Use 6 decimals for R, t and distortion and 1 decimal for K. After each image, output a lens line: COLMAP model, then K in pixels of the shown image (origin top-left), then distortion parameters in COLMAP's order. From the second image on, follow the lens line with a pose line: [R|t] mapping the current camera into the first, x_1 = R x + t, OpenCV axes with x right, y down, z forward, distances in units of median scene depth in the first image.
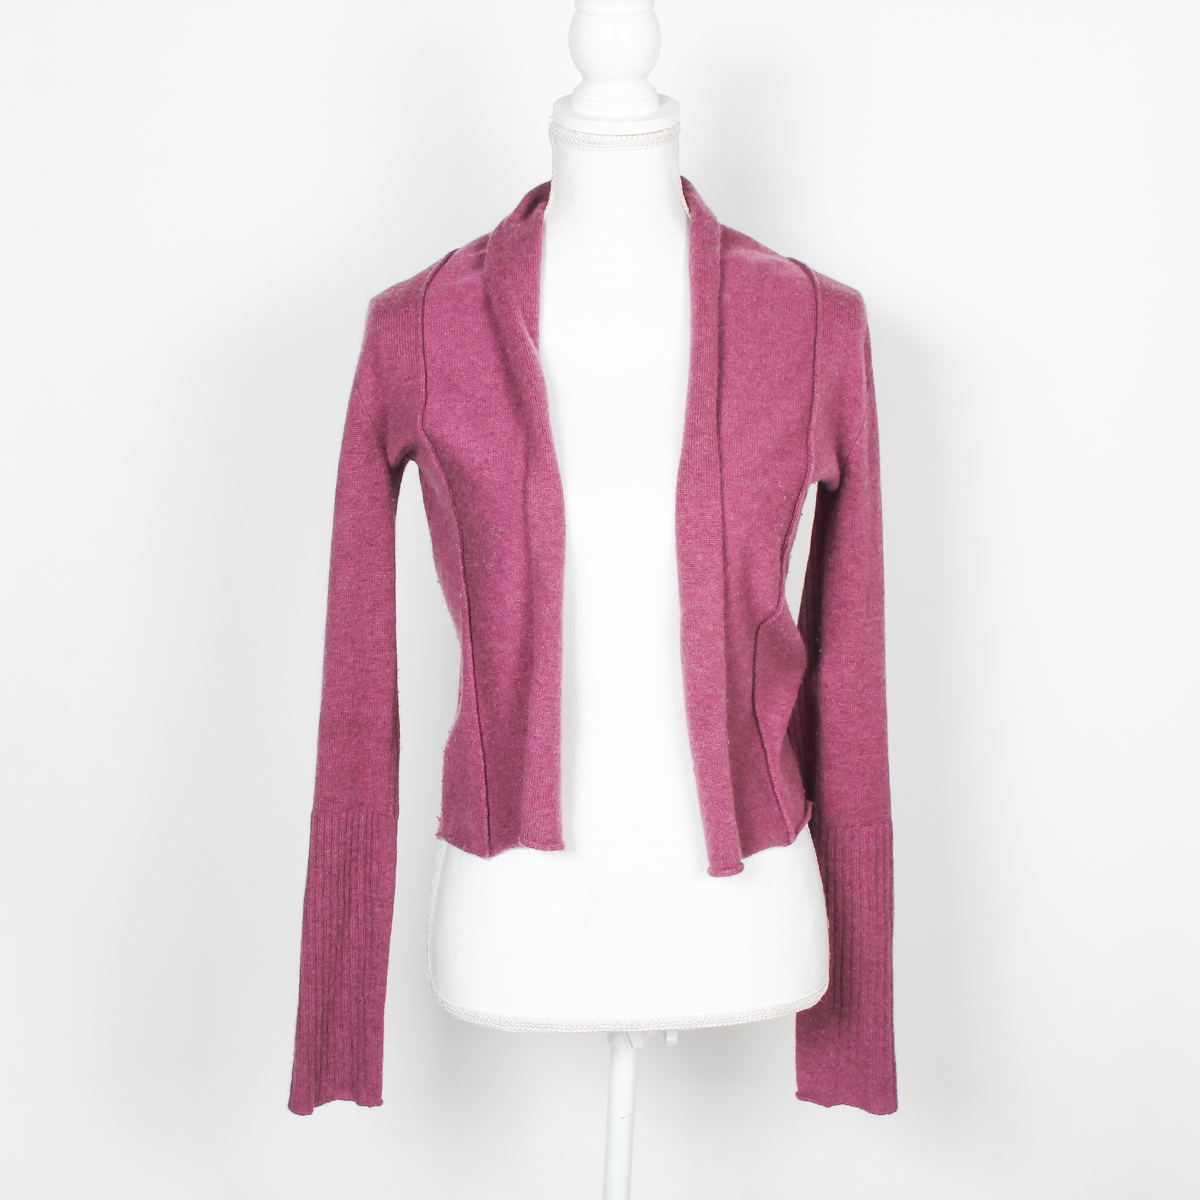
lens RADIAL K [[2010.0, 0, 604.6], [0, 2010.0, 587.8], [0, 0, 1]] dist [-0.086742, 0.000000]
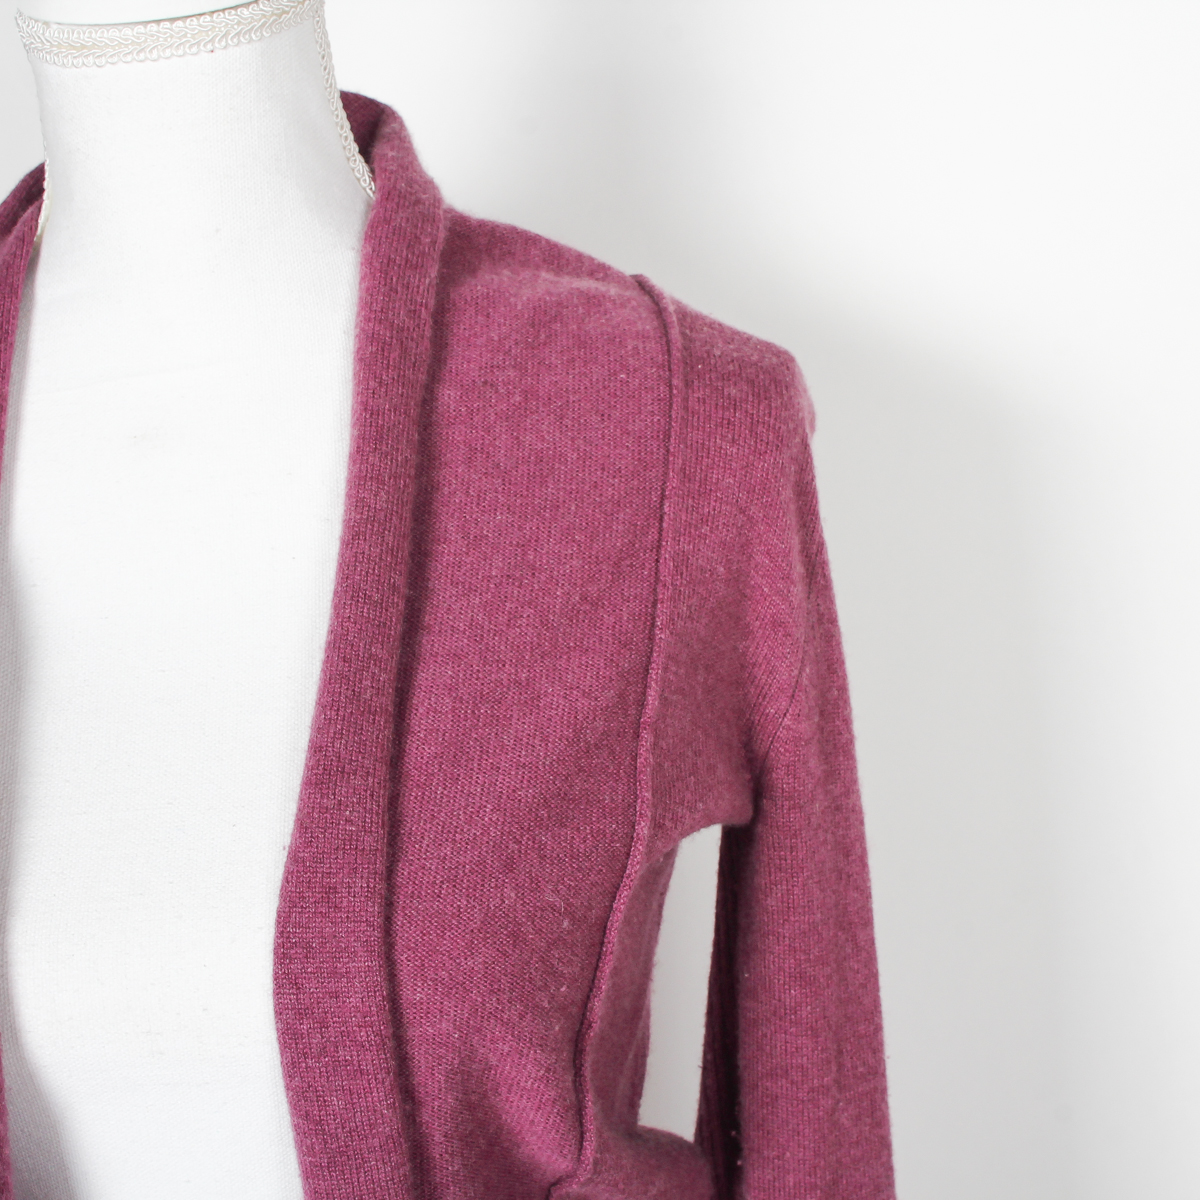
lens RADIAL K [[2010.0, 0, 607.8], [0, 2010.0, 605.4], [0, 0, 1]] dist [-0.086742, 0.000000]
pose [[0.994004, -0.039252, -0.102053, 0.134894], [0.044357, 0.997850, 0.048247, -0.120724], [0.099940, -0.052485, 0.993608, 0.589934]]
